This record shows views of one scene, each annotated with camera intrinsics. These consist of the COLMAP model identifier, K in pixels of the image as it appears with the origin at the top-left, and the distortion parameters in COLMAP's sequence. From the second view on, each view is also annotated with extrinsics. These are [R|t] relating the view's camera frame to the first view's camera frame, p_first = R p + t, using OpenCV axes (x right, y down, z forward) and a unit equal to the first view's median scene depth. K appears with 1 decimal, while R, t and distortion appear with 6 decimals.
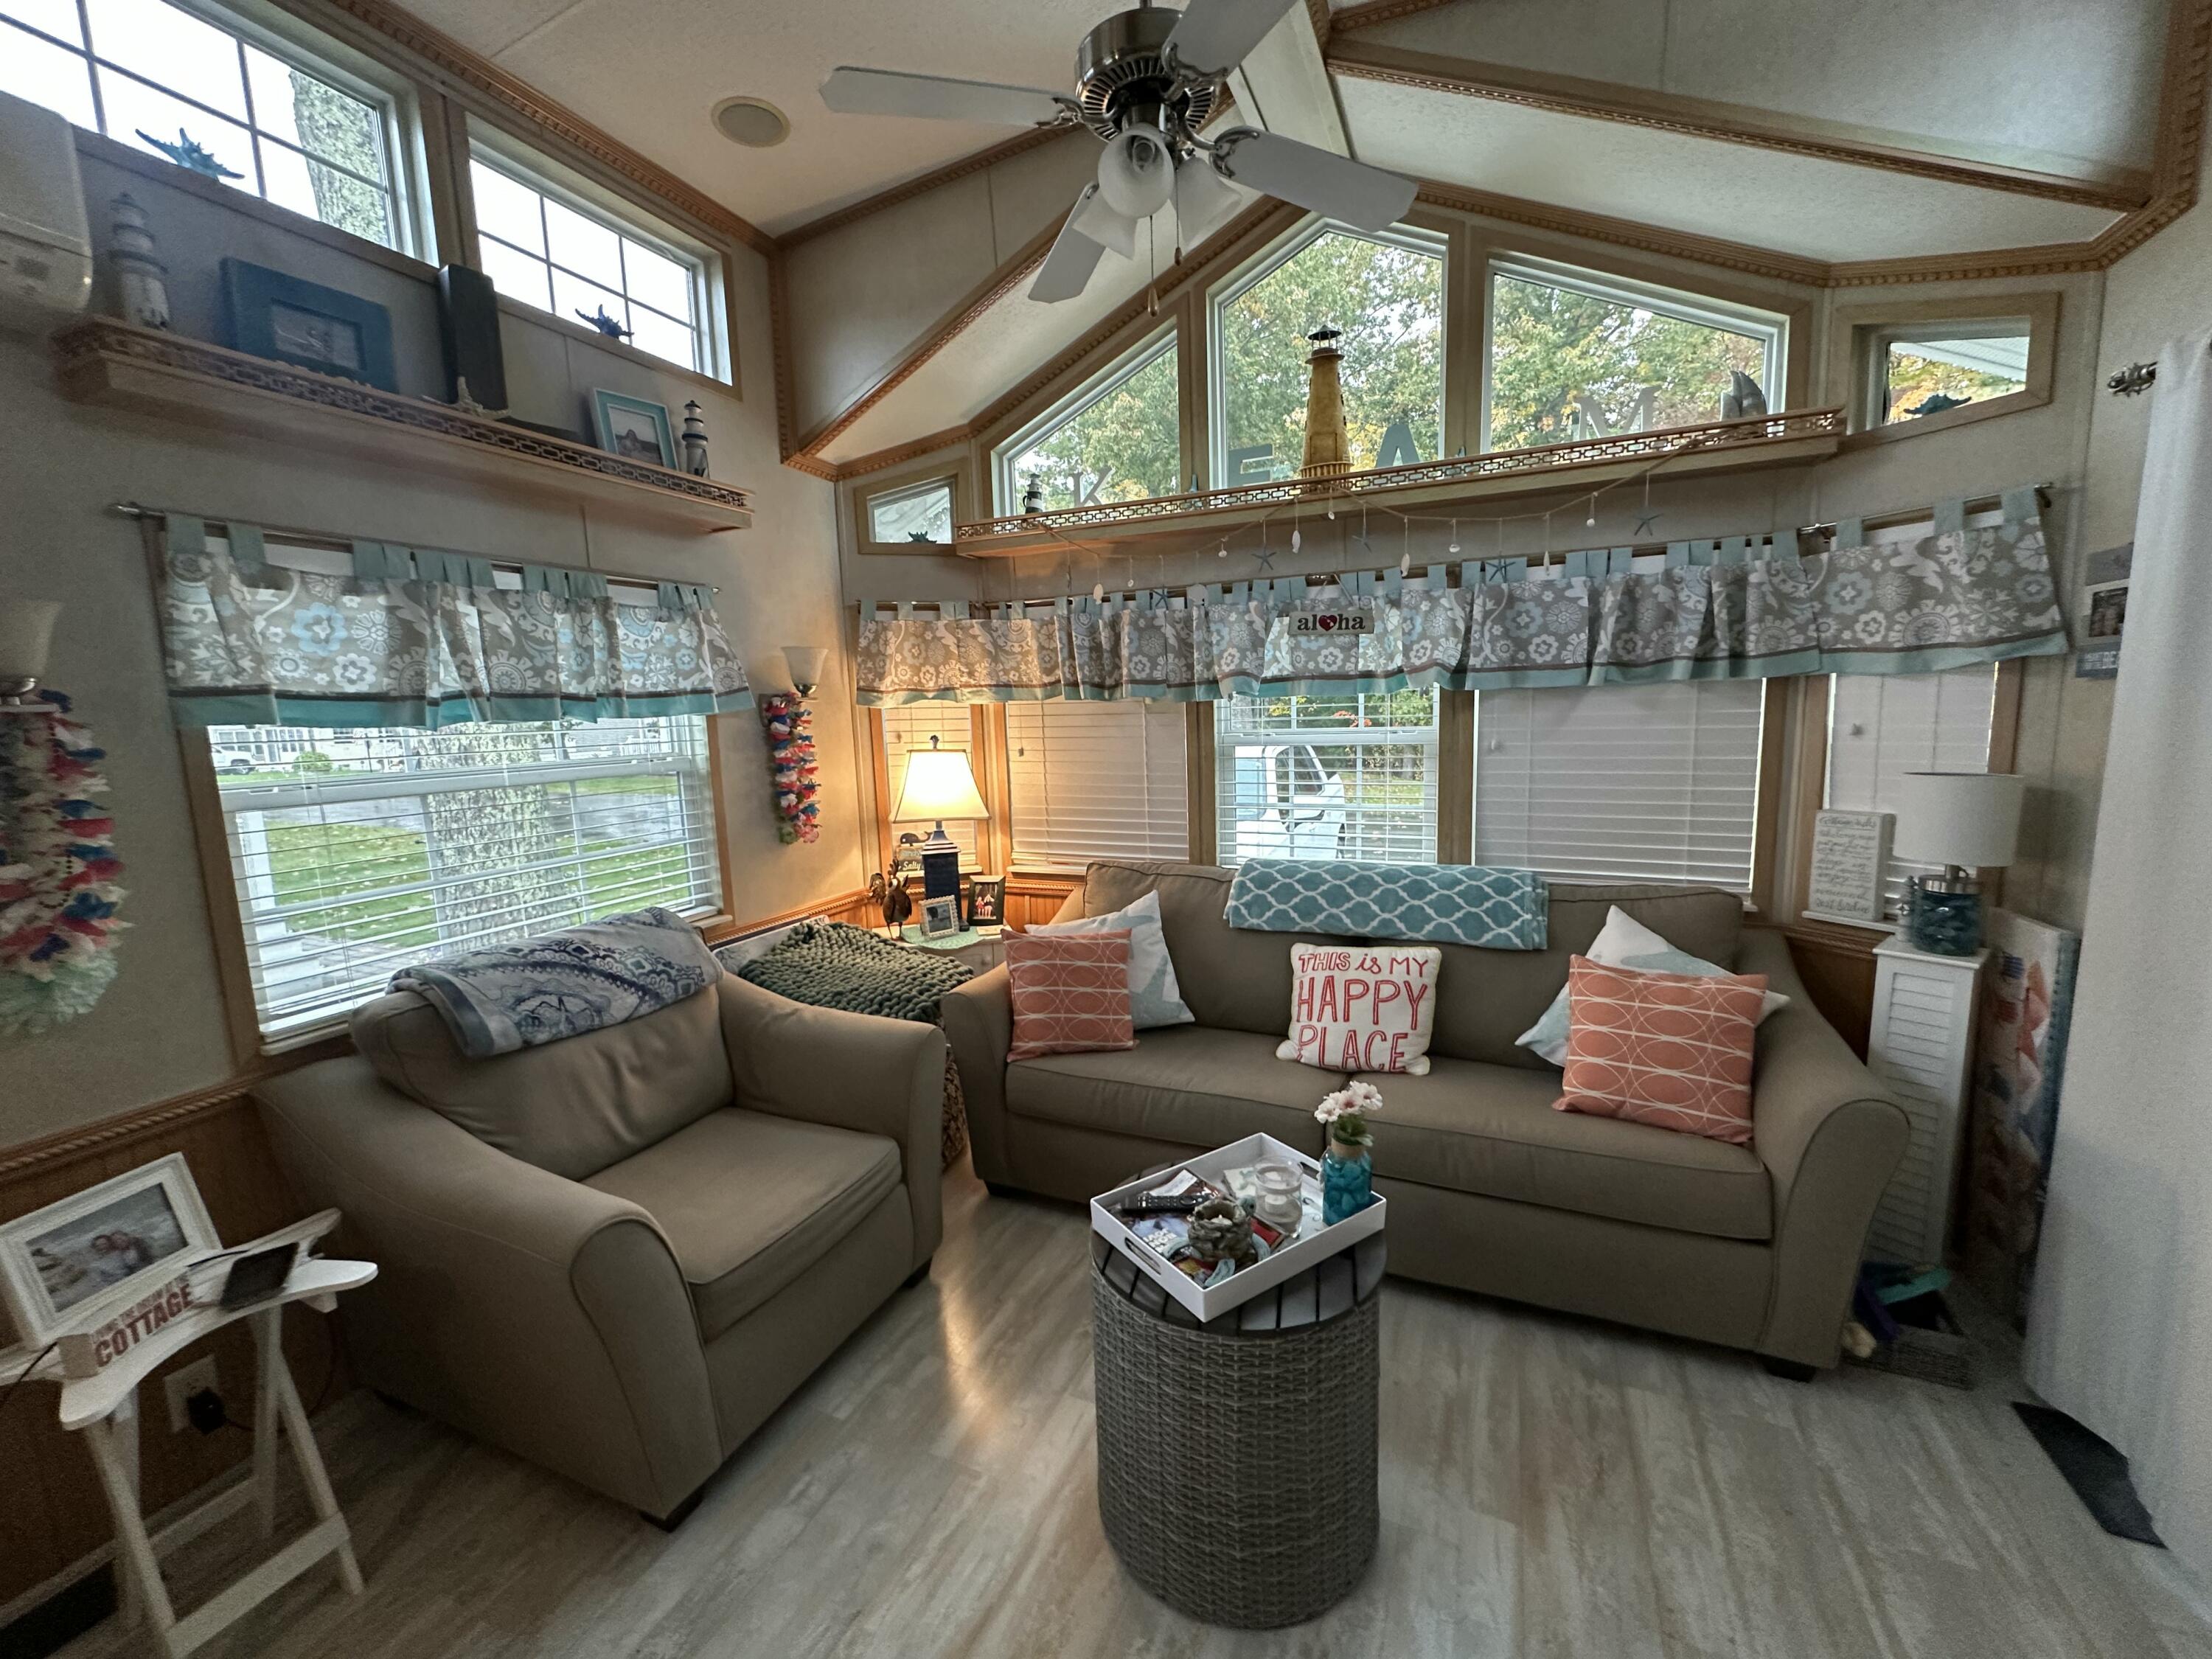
lens RADIAL K [[877.2, 0, 1106.0], [0, 877.2, 829.5], [0, 0, 1]] dist [0.000102, 0.000238]
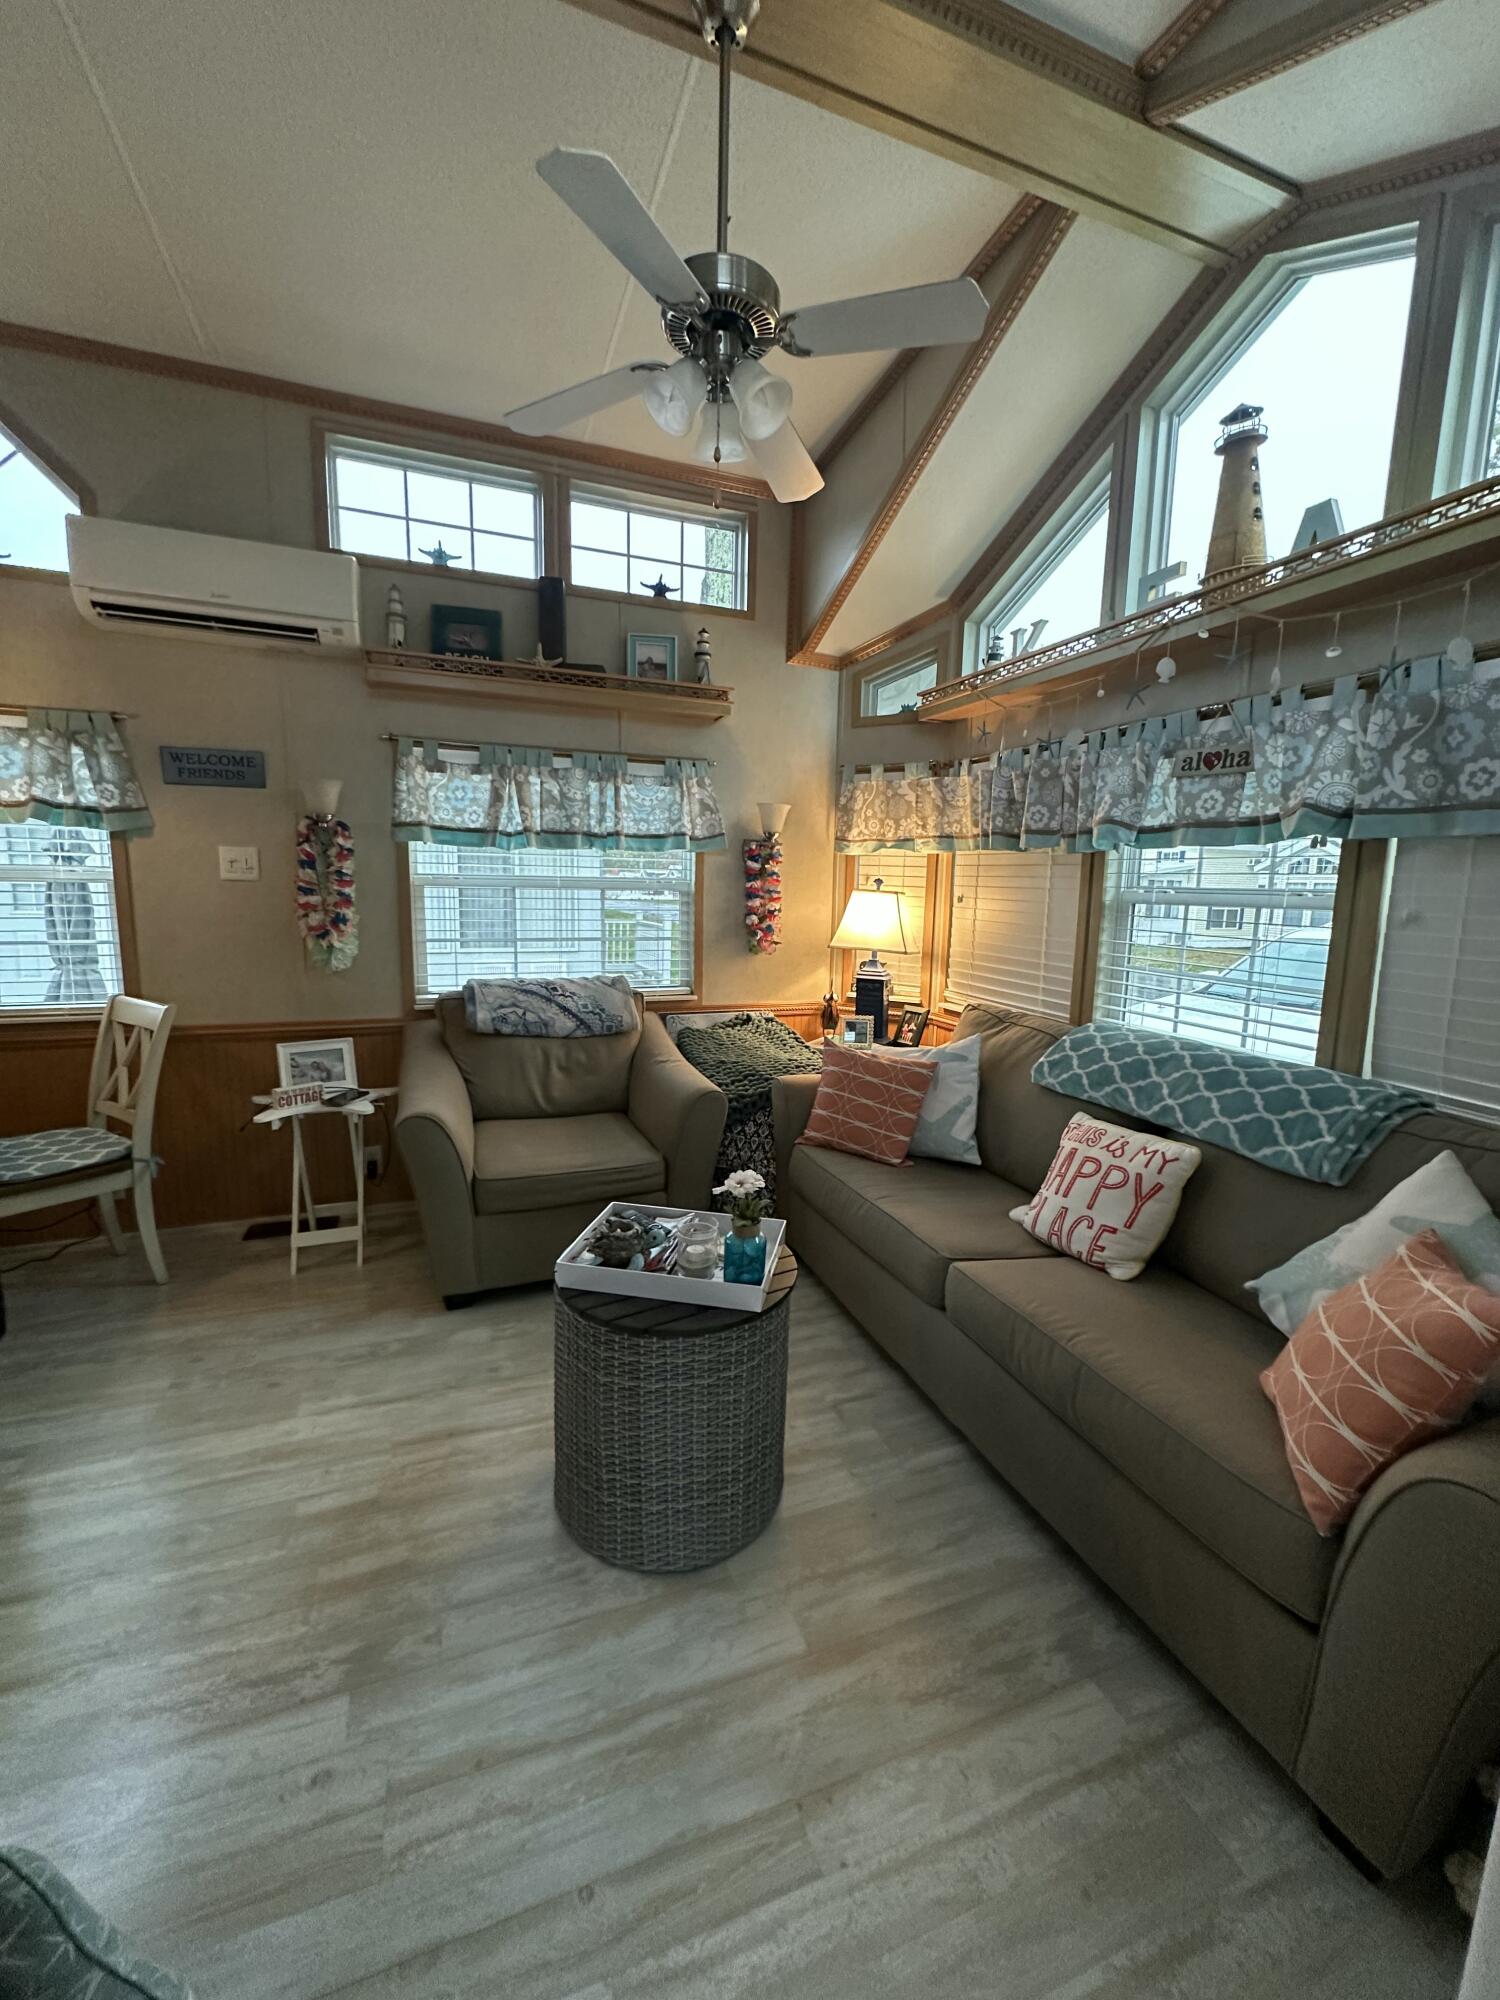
lens RADIAL K [[793.1, 0, 750.0], [0, 793.1, 1000.0], [0, 0, 1]] dist [0.000102, 0.000238]
pose [[0.708041, 0.149122, -0.690247, 0.541826], [-0.138748, 0.987774, 0.071075, 0.002059], [0.692406, 0.045447, 0.720075, 0.154454]]
